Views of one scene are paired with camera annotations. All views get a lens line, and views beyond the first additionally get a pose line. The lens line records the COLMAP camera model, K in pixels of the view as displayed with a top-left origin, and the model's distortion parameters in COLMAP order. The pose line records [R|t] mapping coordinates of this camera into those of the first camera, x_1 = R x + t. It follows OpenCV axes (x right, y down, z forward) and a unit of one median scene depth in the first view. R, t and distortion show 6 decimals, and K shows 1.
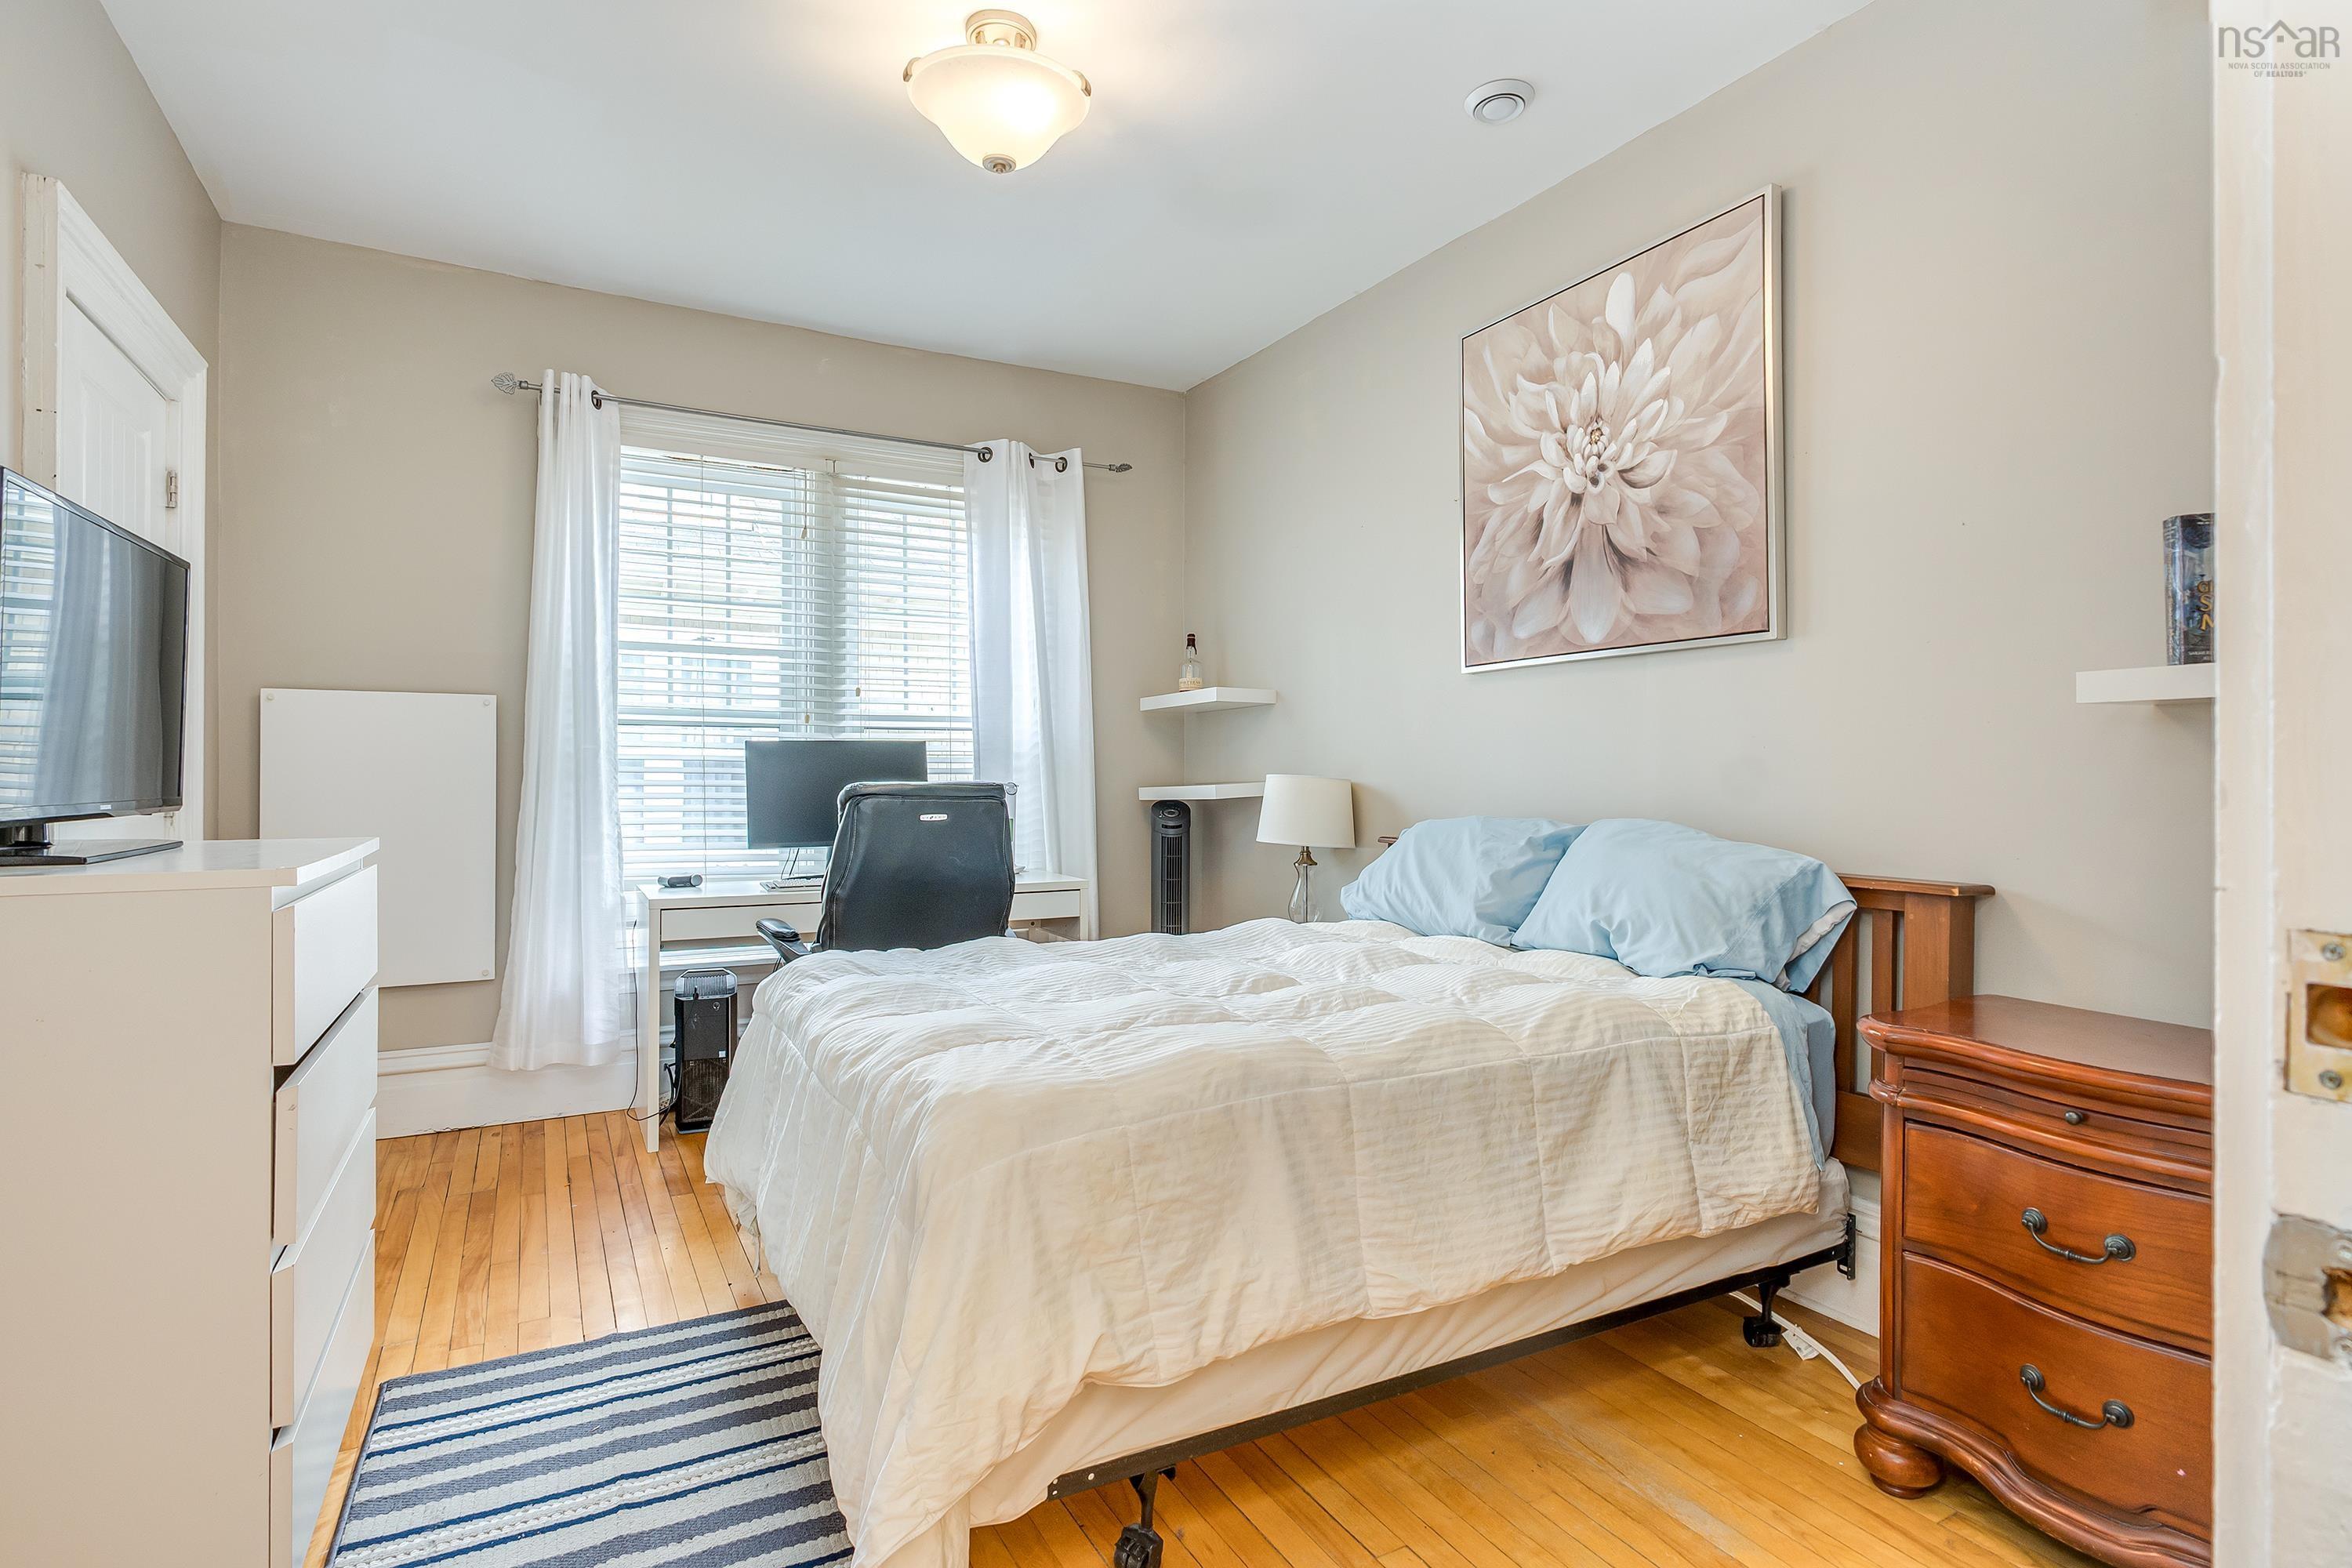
lens RADIAL K [[1149.1, 0, 1188.7], [0, 1149.1, 772.5], [0, 0, 1]] dist [-0.012128, -0.000839]
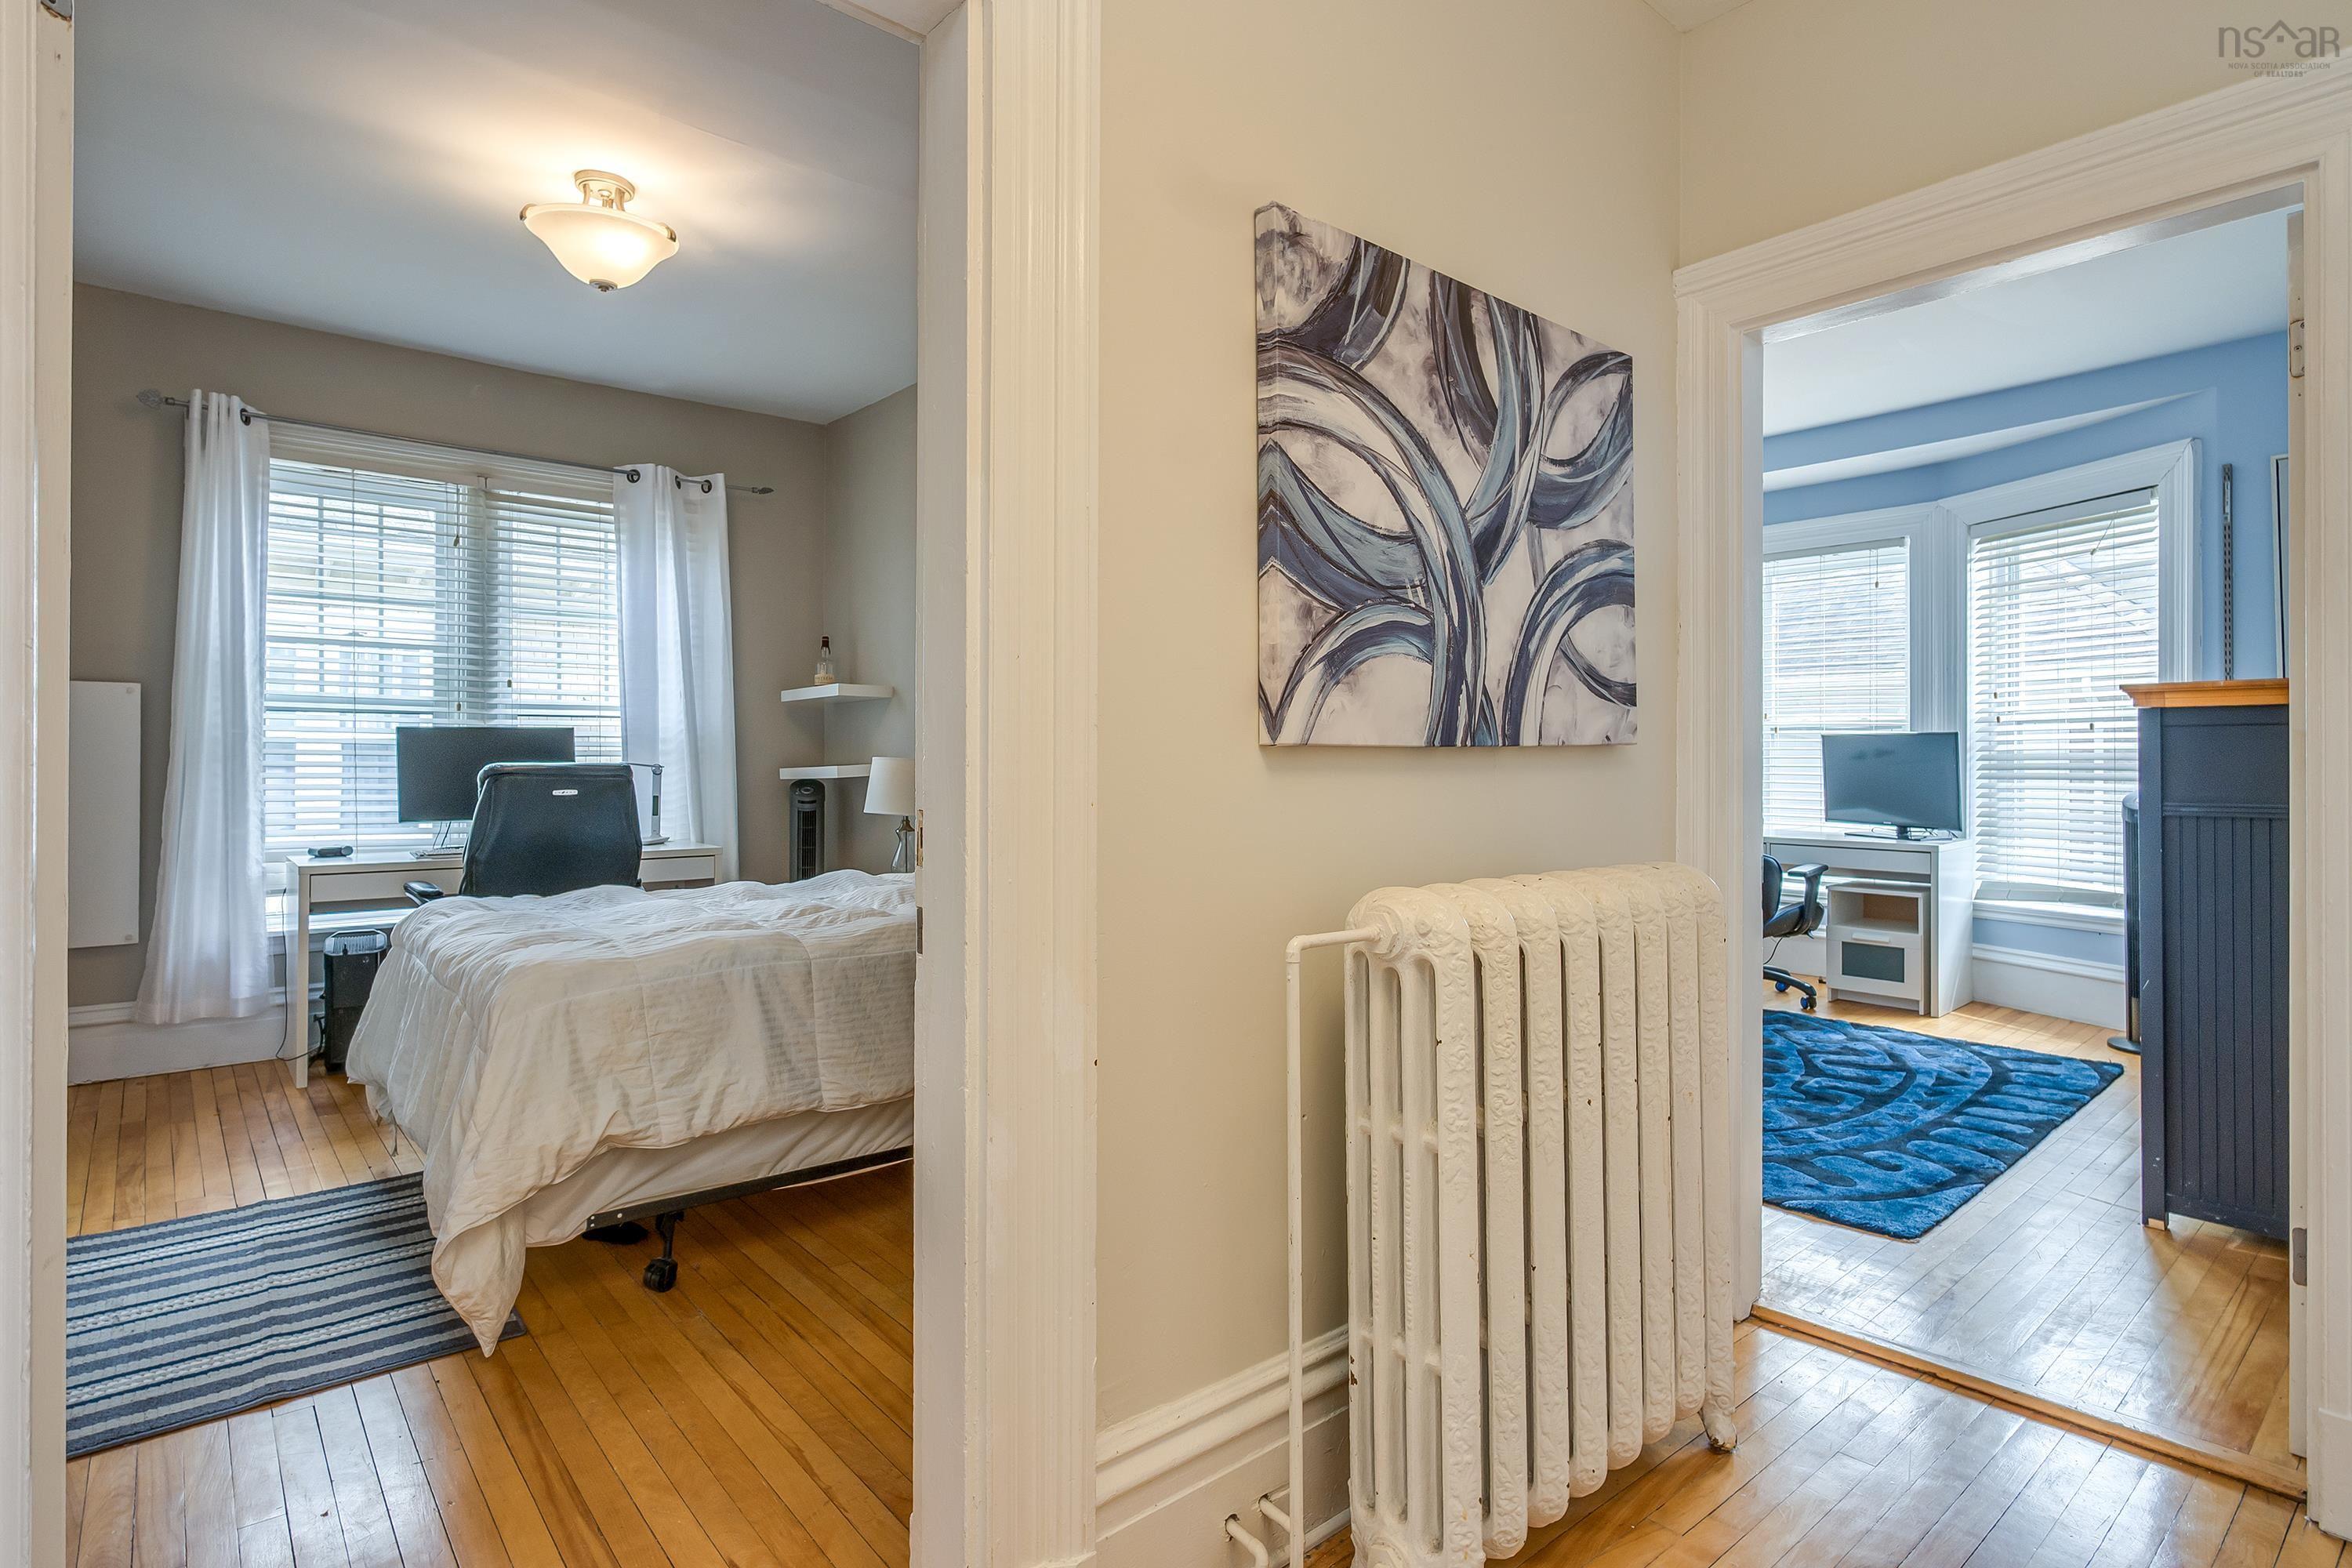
lens RADIAL K [[1190.9, 0, 1187.7], [0, 1190.9, 753.7], [0, 0, 1]] dist [-0.001117, -0.000562]
pose [[0.980241, 0.001588, 0.197799, 0.160281], [-0.001480, 0.999999, -0.000695, -0.001905], [-0.197800, 0.000388, 0.980242, -0.332940]]
